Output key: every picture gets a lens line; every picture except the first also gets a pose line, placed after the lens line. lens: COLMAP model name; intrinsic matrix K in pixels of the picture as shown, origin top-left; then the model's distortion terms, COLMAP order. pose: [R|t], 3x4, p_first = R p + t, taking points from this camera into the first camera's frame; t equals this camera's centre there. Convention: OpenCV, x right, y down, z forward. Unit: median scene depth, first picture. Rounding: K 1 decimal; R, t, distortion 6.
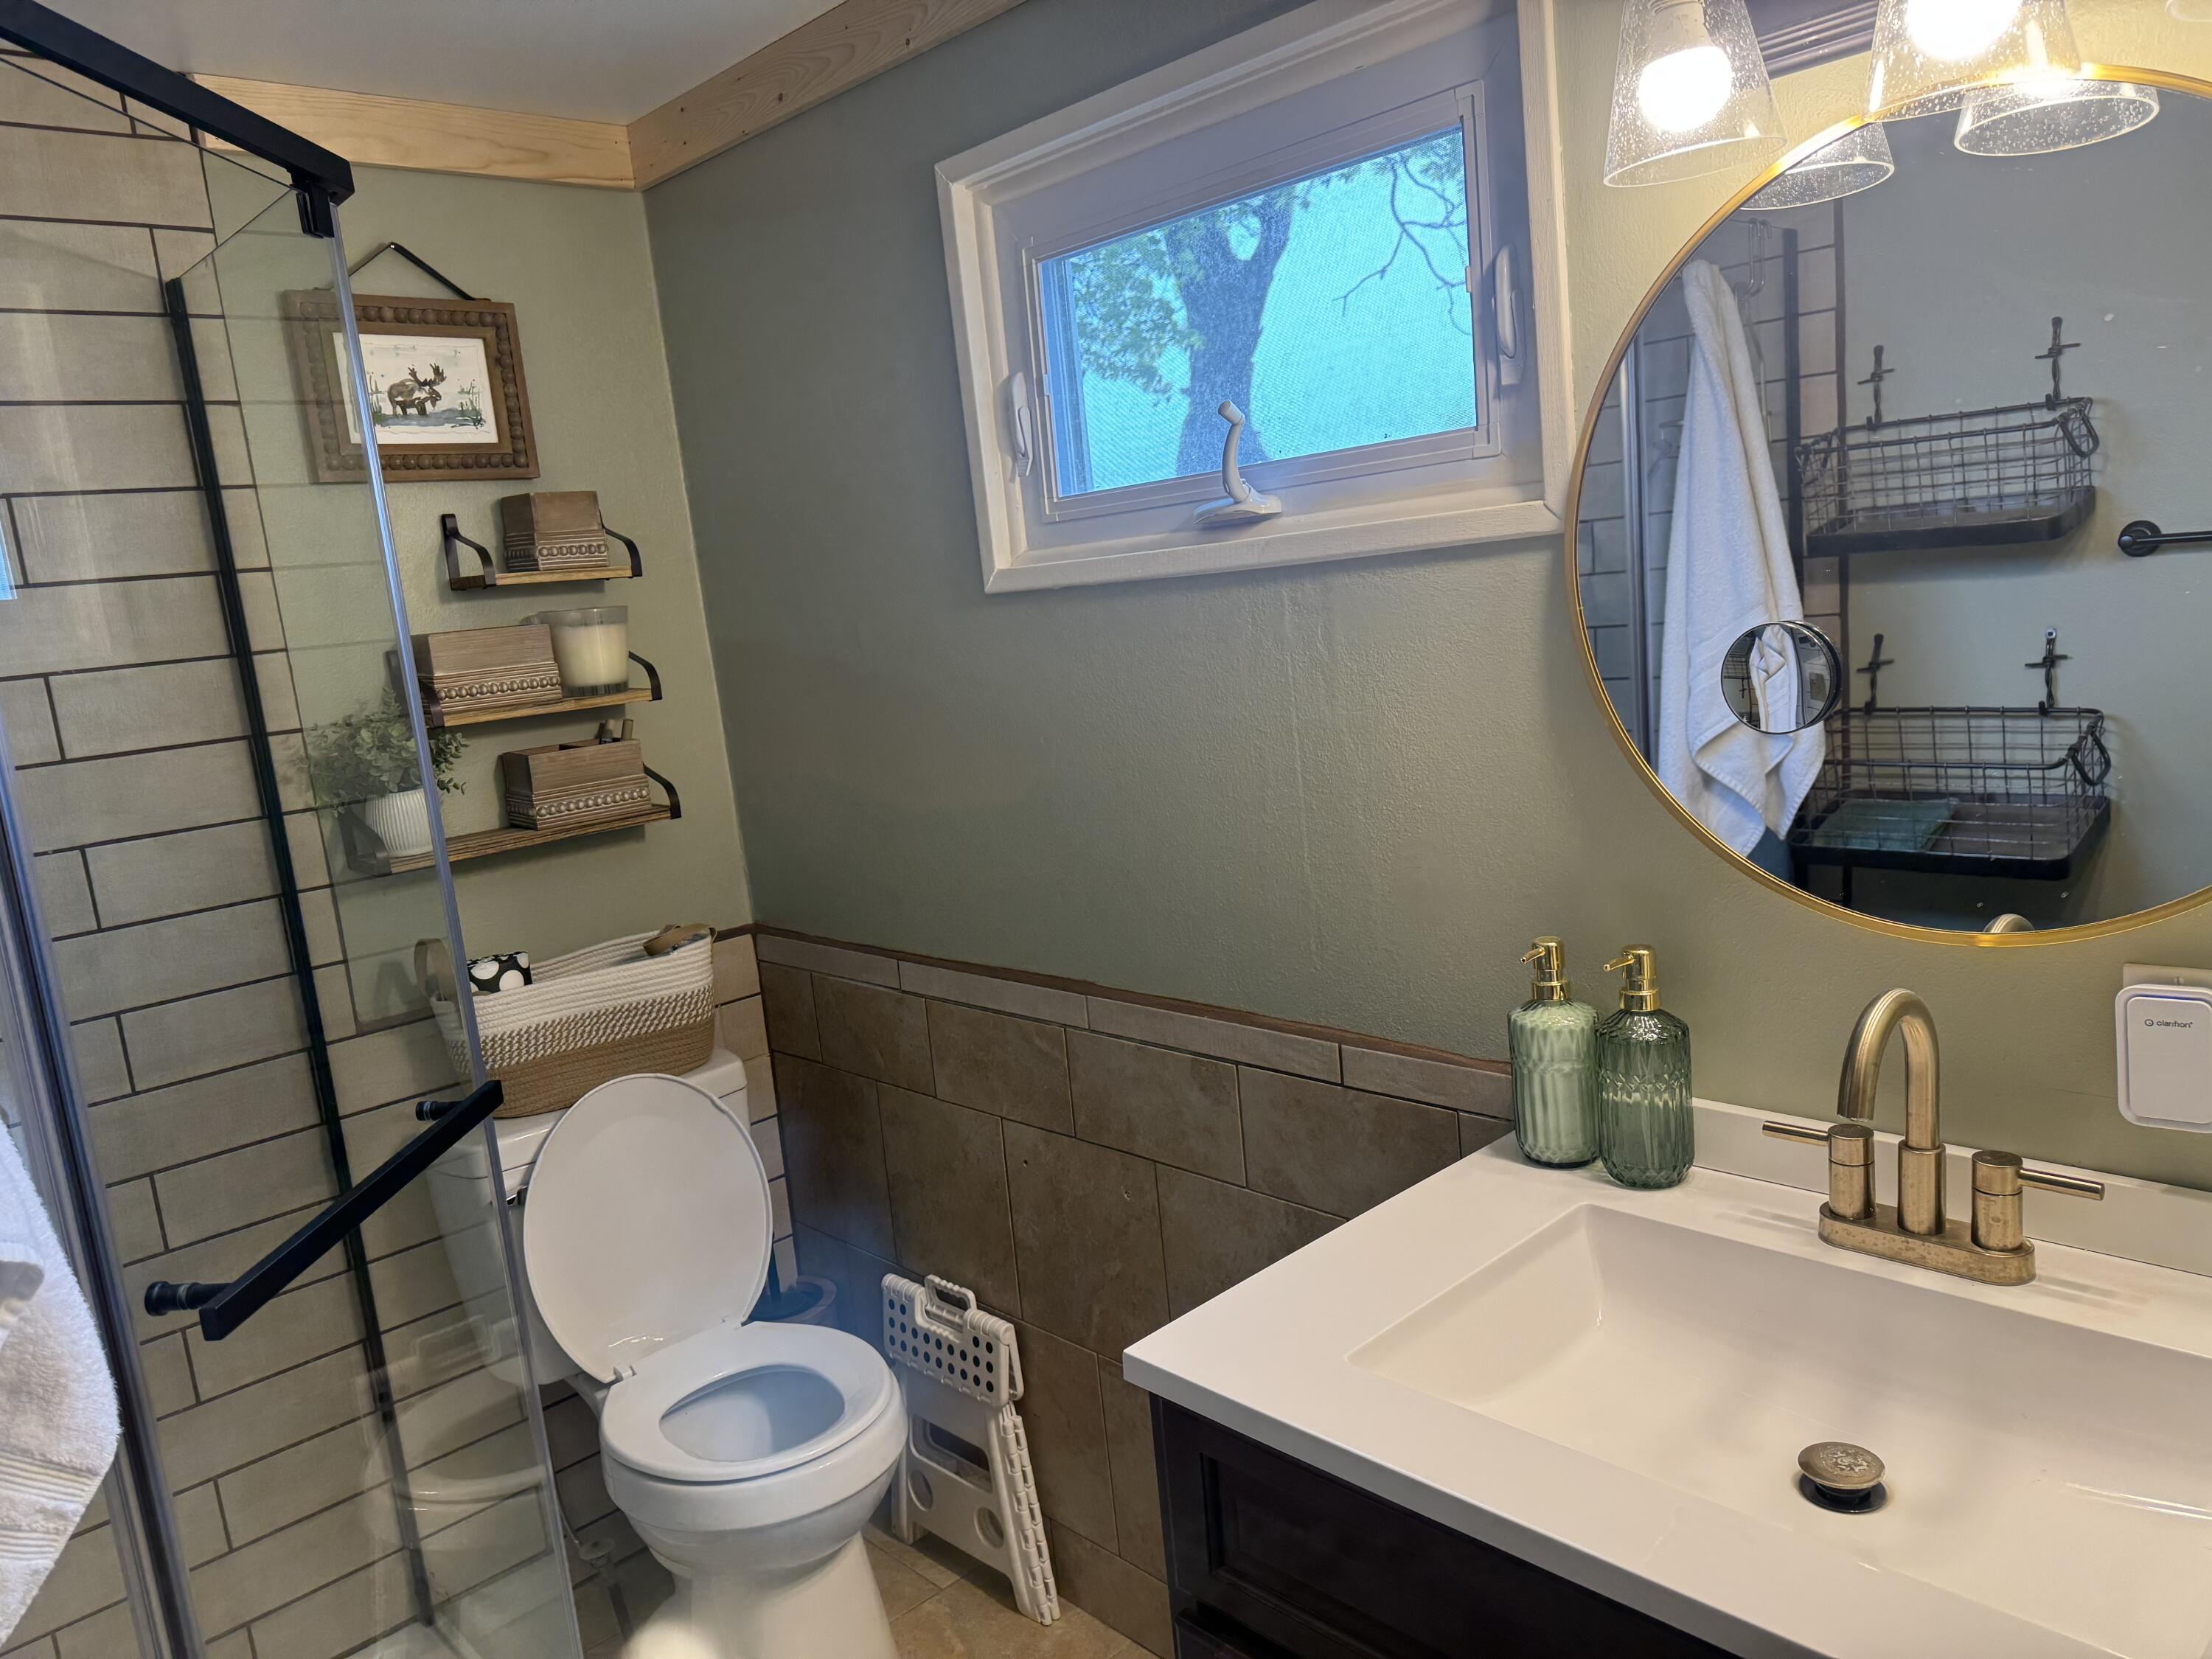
lens RADIAL K [[1583.0, 0, 1106.0], [0, 1583.0, 829.5], [0, 0, 1]] dist [0.071490, -0.094129]
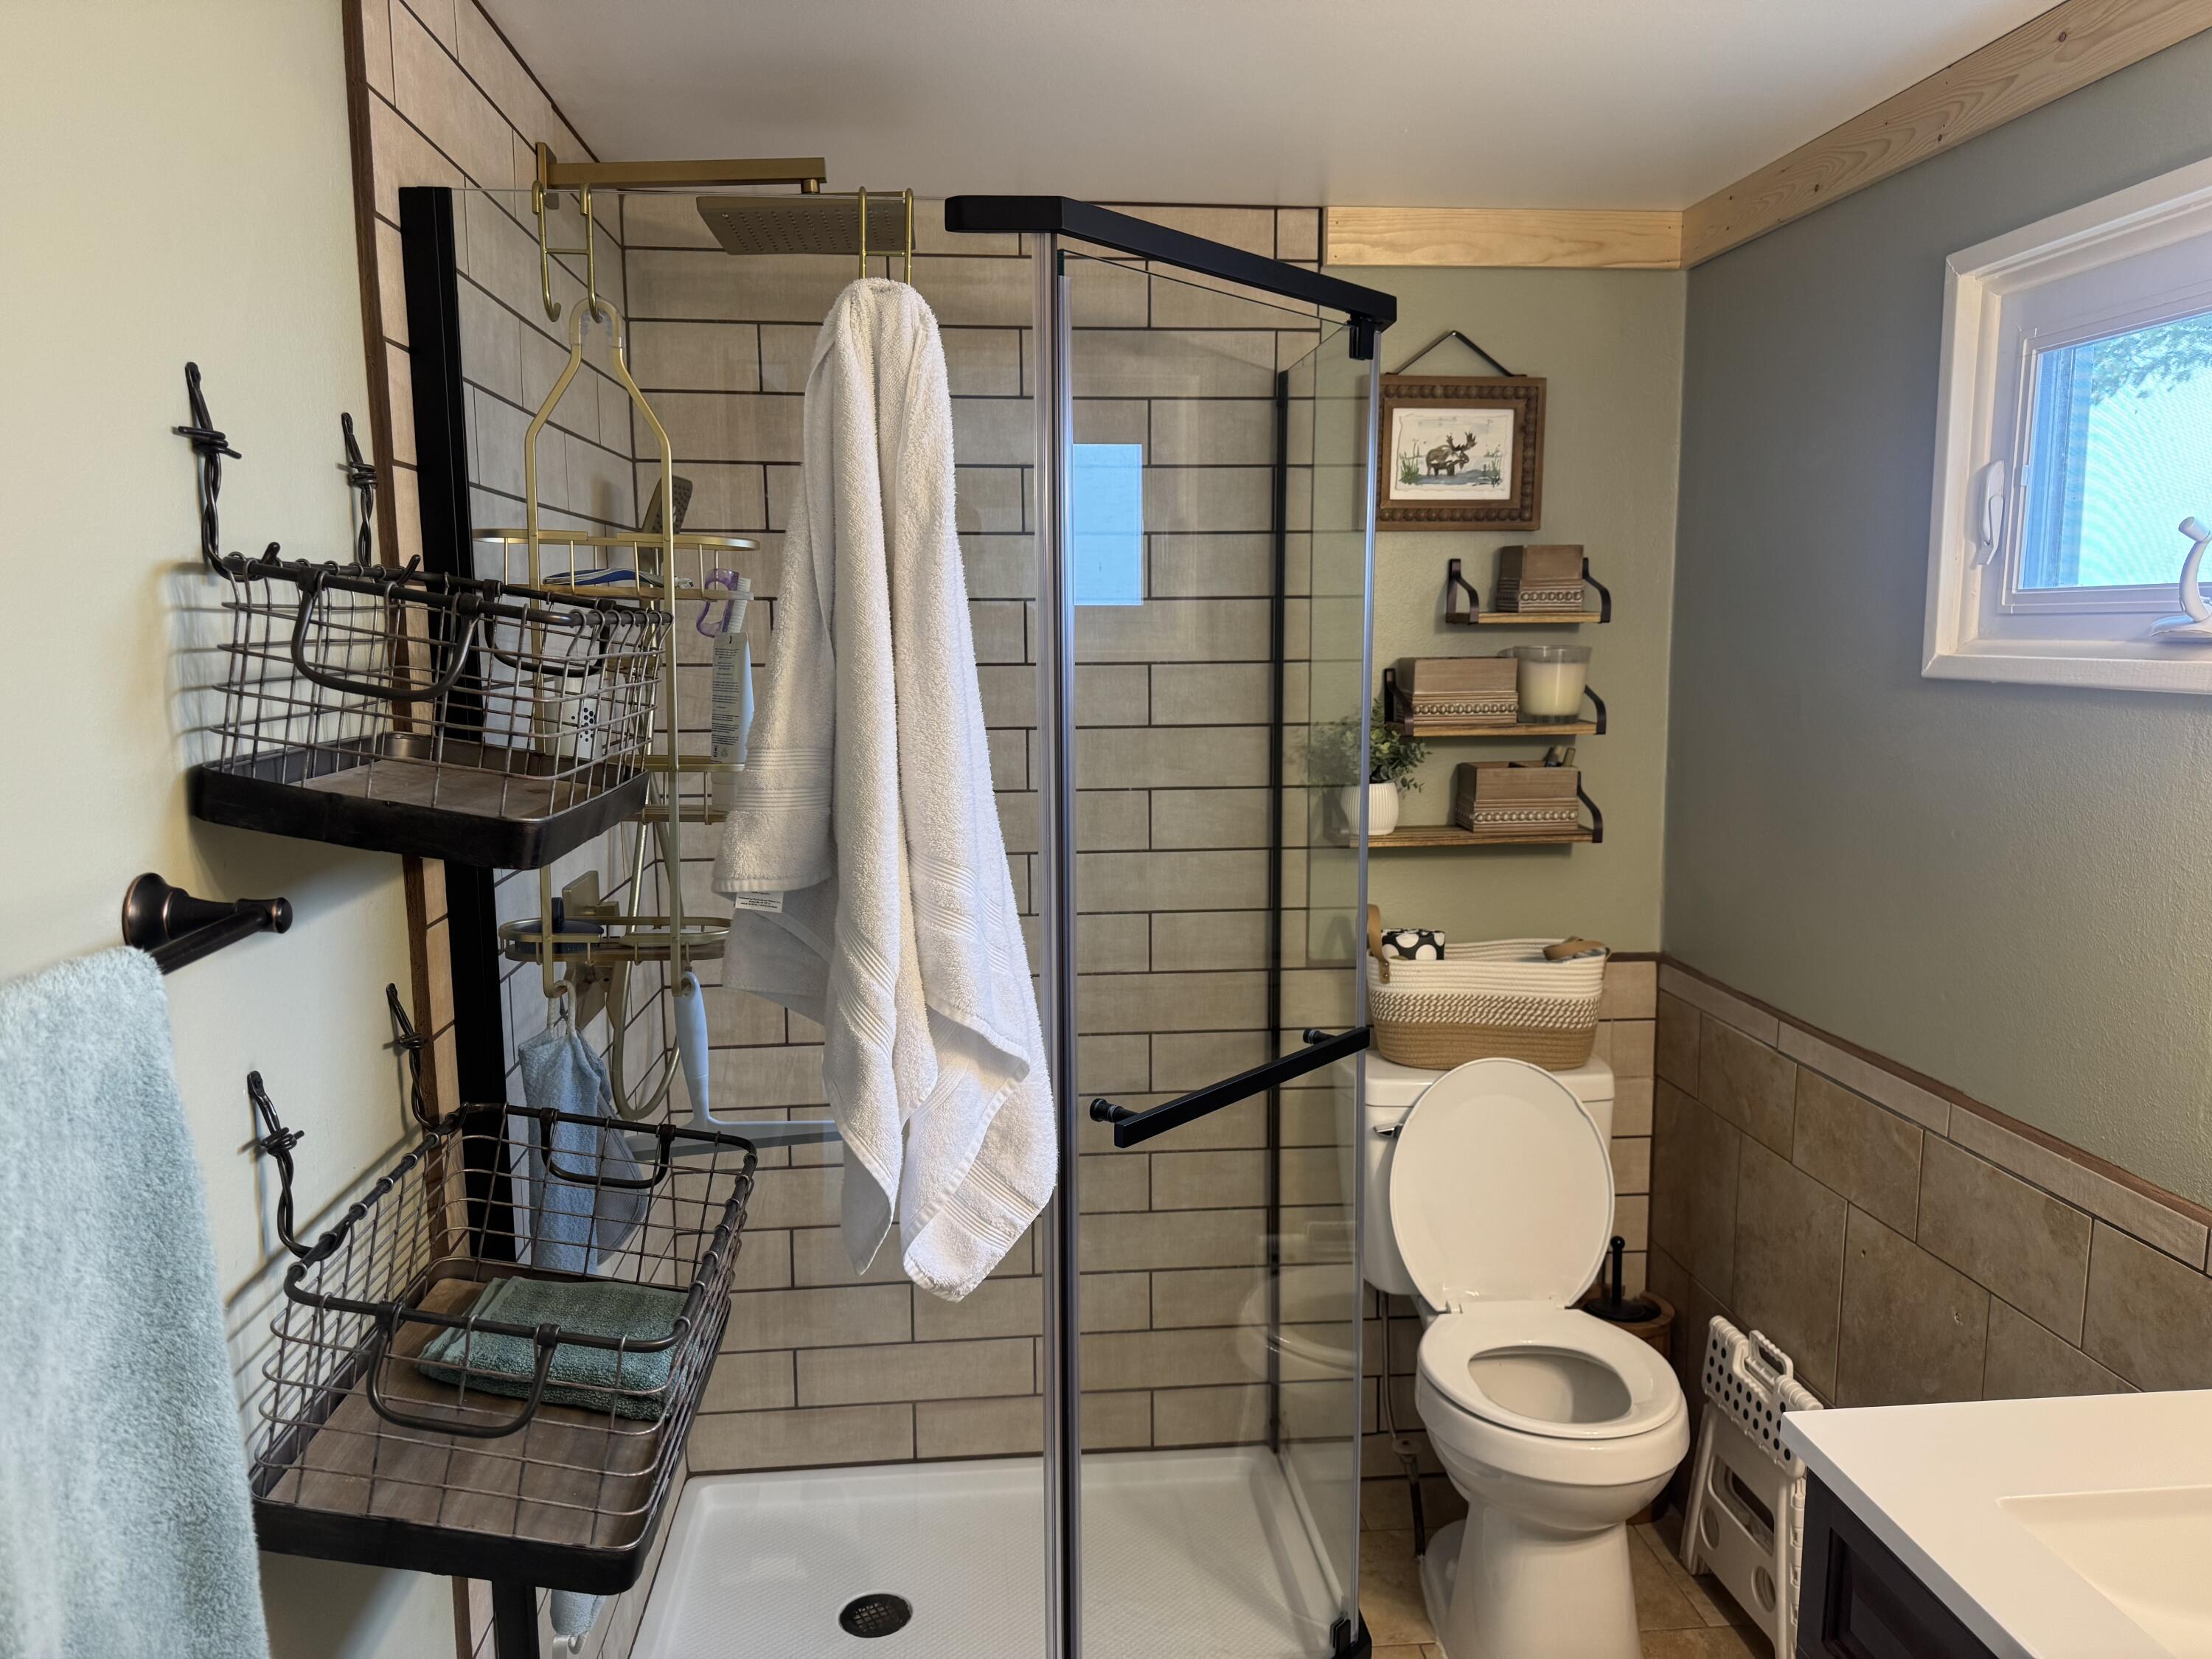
lens RADIAL K [[1569.3, 0, 1100.1], [0, 1569.3, 827.5], [0, 0, 1]] dist [0.127028, -0.151176]
pose [[0.785481, 0.174977, -0.593636, 0.120245], [-0.173328, 0.983010, 0.060405, -0.026986], [0.594119, 0.055446, 0.802464, -0.094274]]
